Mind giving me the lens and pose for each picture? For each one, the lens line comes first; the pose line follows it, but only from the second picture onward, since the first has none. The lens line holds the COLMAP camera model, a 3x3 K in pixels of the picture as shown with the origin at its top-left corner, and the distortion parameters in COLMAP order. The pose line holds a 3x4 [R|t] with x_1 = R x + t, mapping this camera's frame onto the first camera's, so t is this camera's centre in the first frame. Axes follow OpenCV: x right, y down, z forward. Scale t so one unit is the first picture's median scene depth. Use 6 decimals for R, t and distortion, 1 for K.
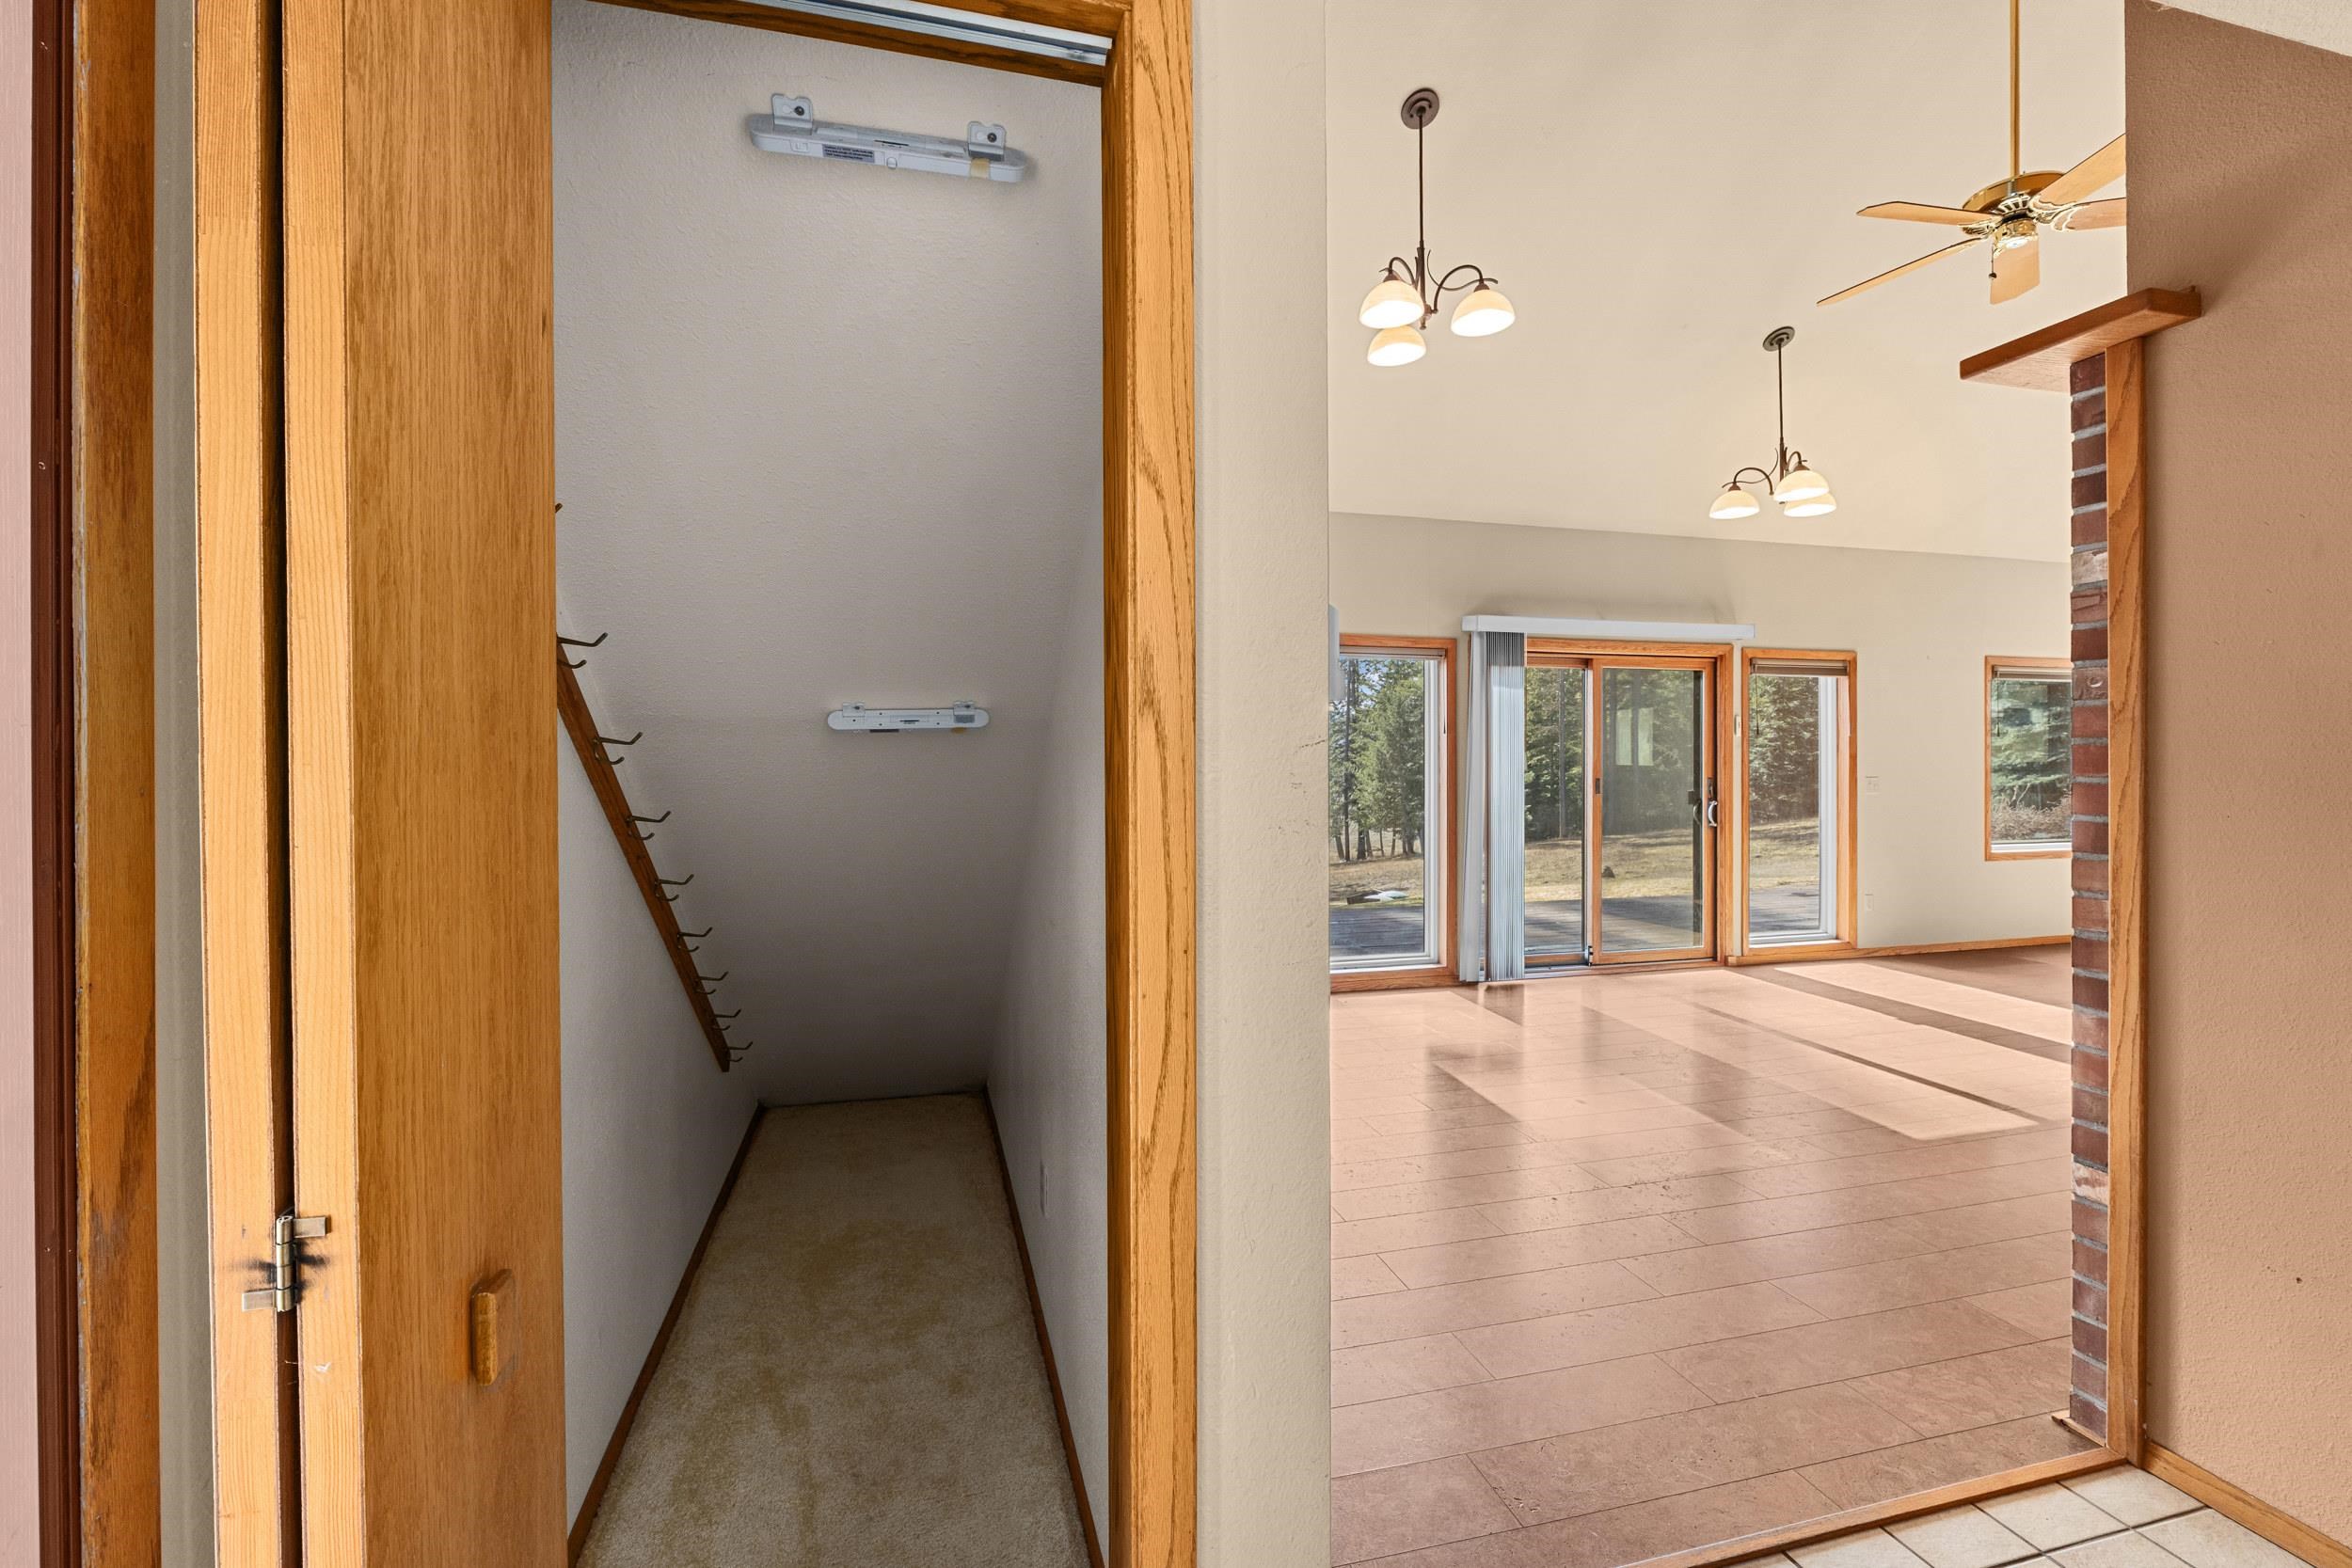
lens RADIAL K [[1002.3, 0, 1163.7], [0, 1002.3, 762.7], [0, 0, 1]] dist [-0.004448, -0.000218]
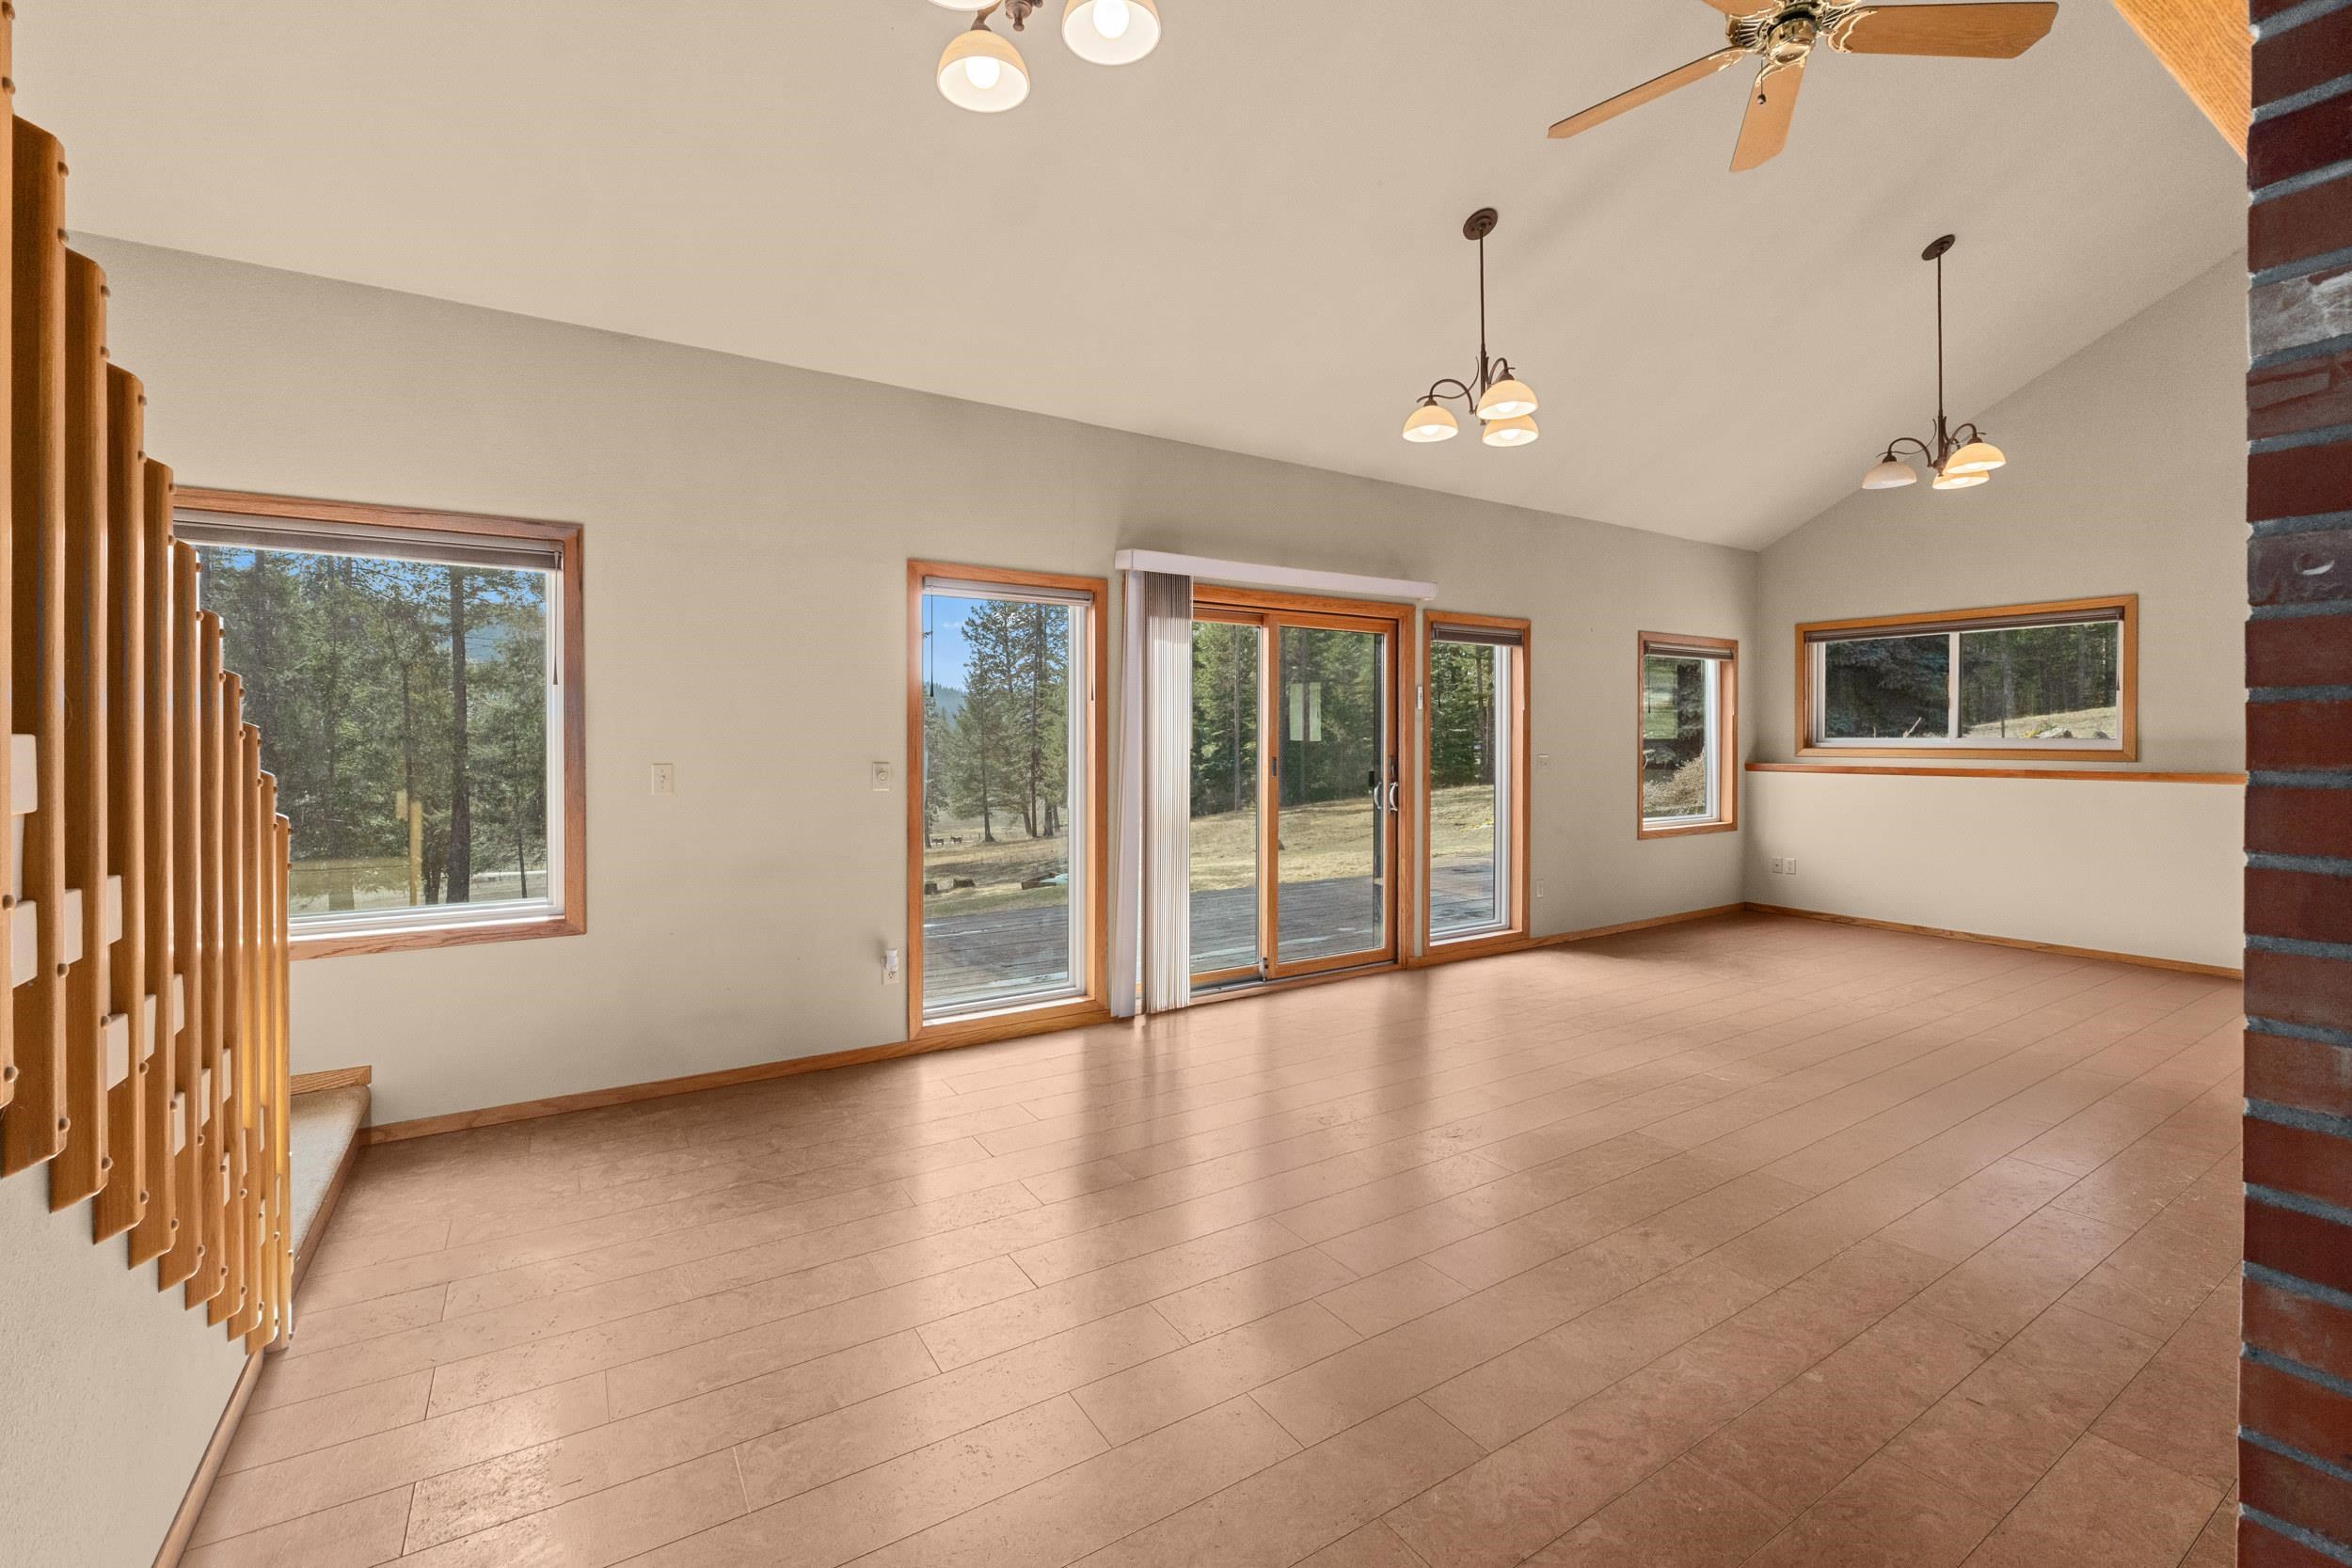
lens RADIAL K [[1001.2, 0, 1169.1], [0, 1001.2, 736.4], [0, 0, 1]] dist [-0.003264, -0.000022]
pose [[0.952443, 0.002339, 0.304707, 0.097376], [-0.001892, 0.999997, -0.001761, -0.000177], [-0.304710, 0.001101, 0.952445, 0.235927]]
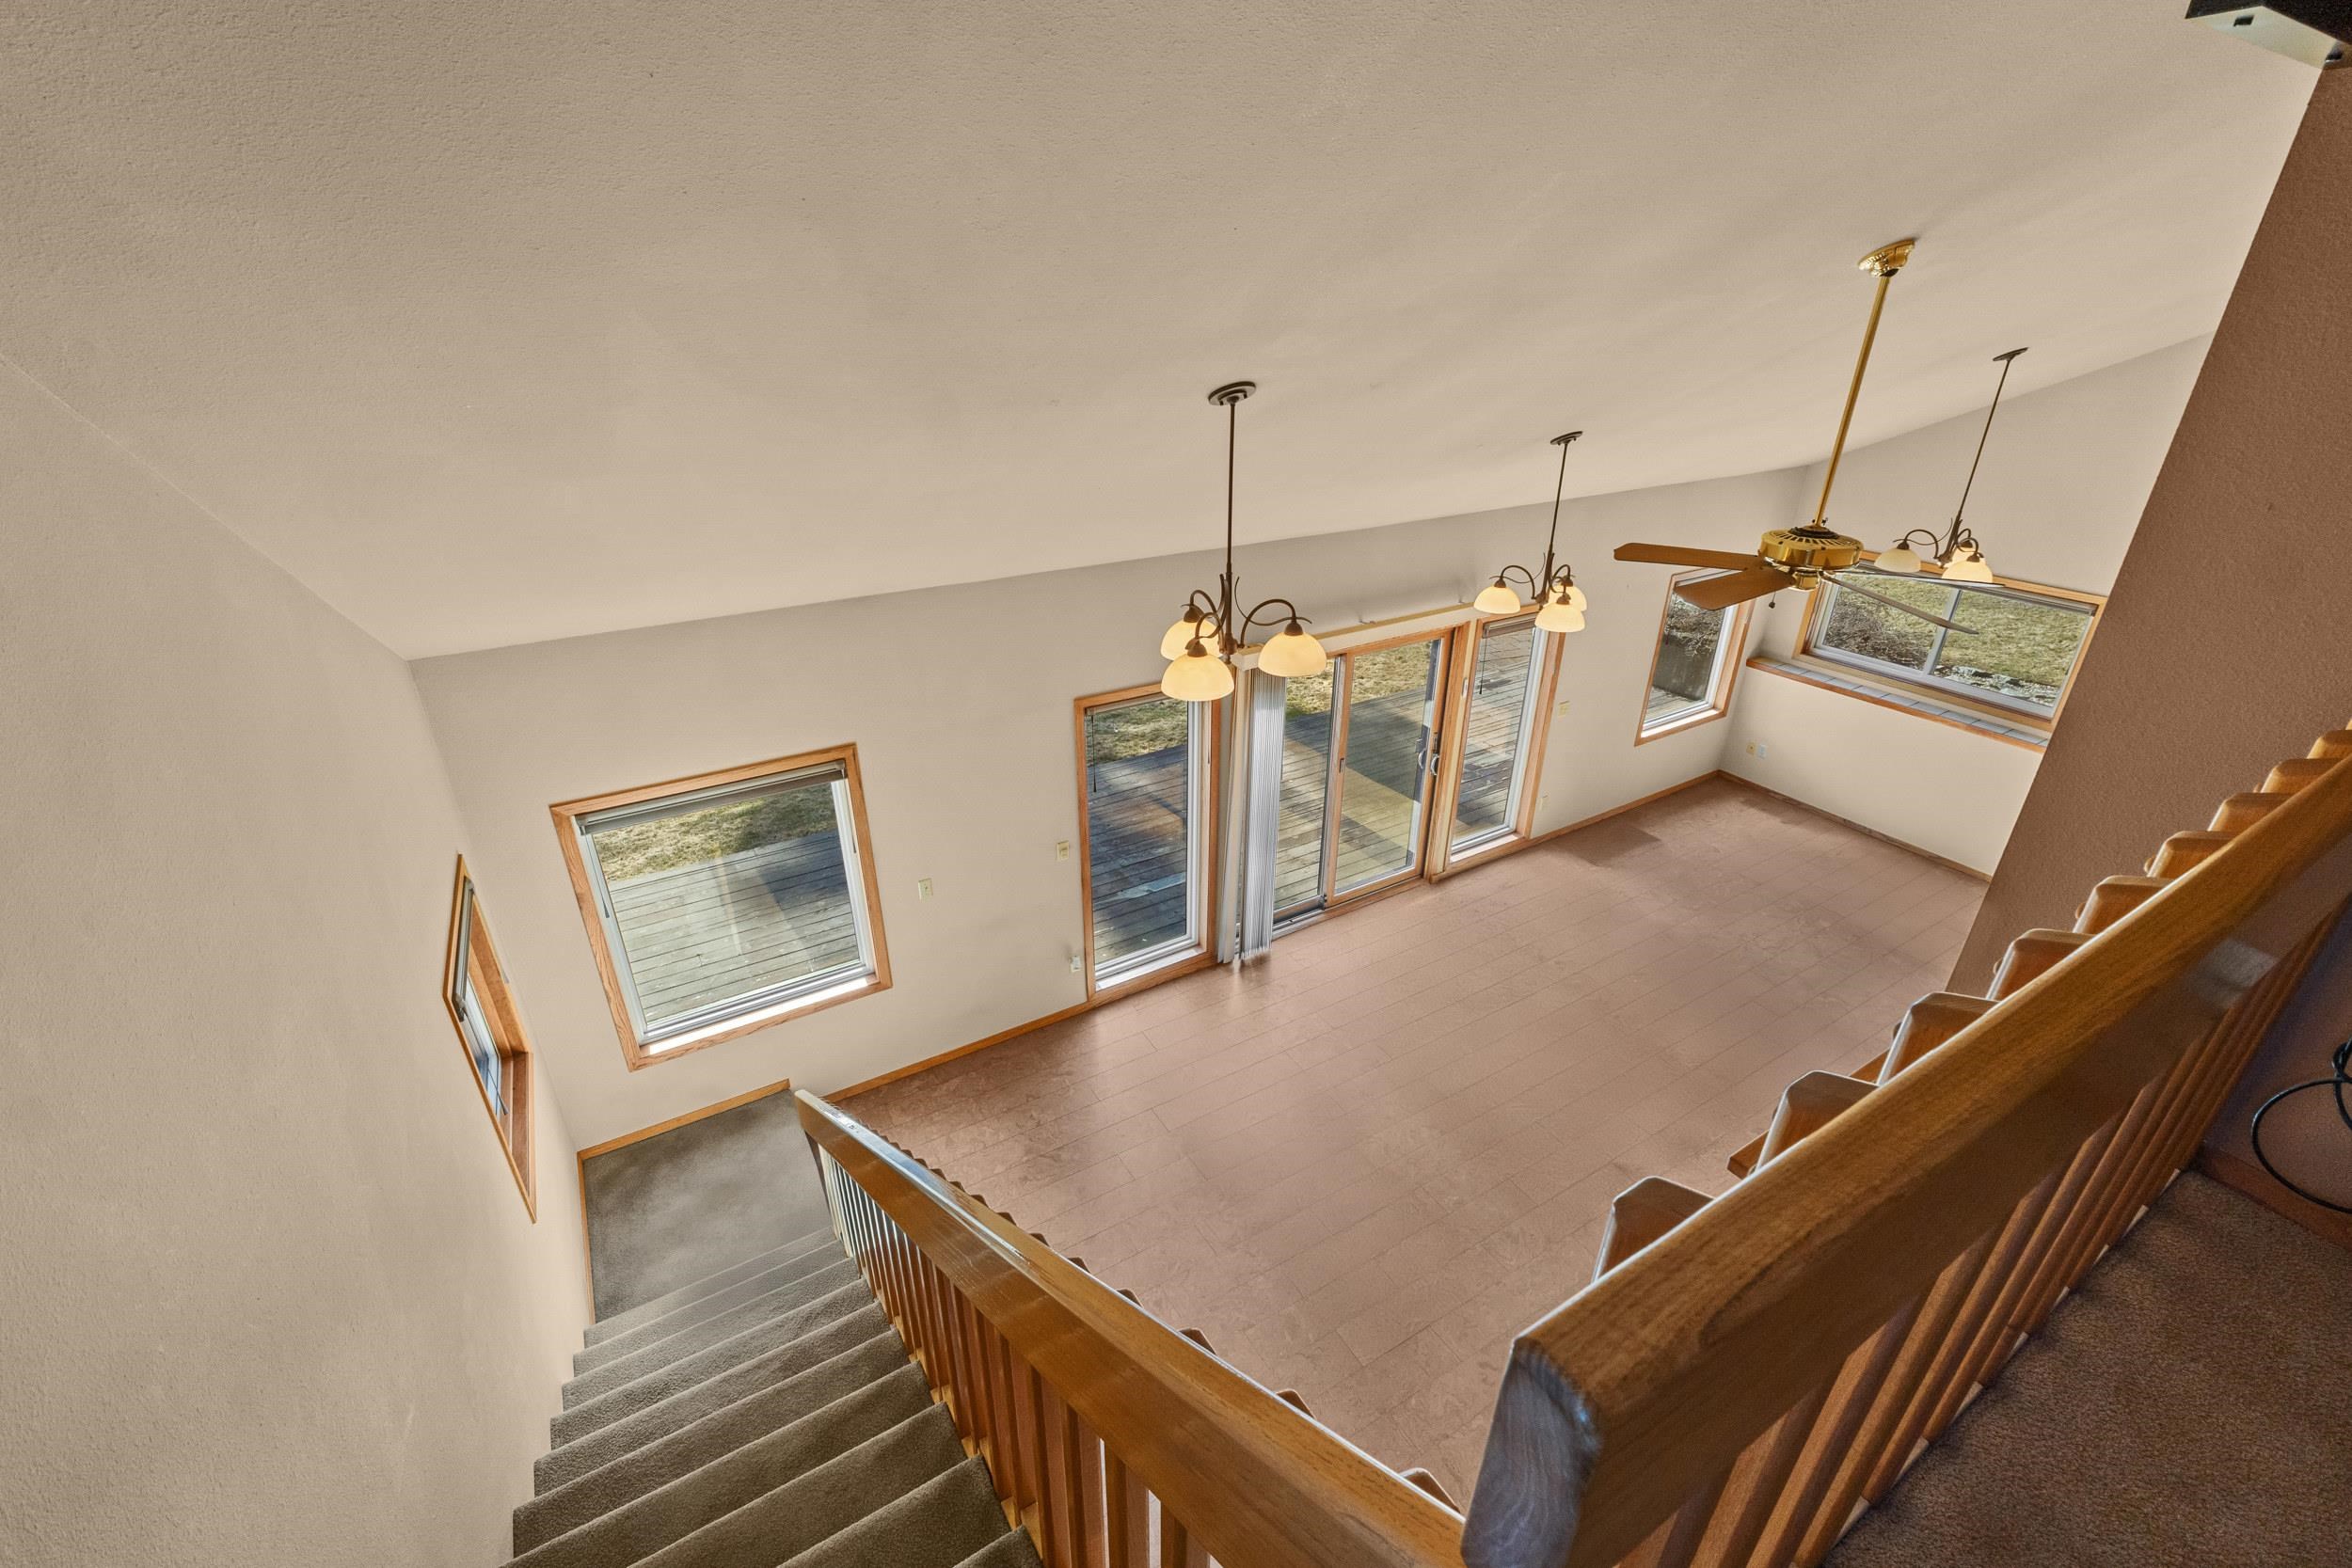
lens RADIAL K [[999.4, 0, 1176.0], [0, 999.4, 784.0], [0, 0, 1]] dist [0.001761, -0.000044]
pose [[0.958567, -0.117867, 0.259340, -0.014097], [-0.004577, 0.903897, 0.427726, -0.425606], [-0.284832, -0.411191, 0.865906, 0.126716]]
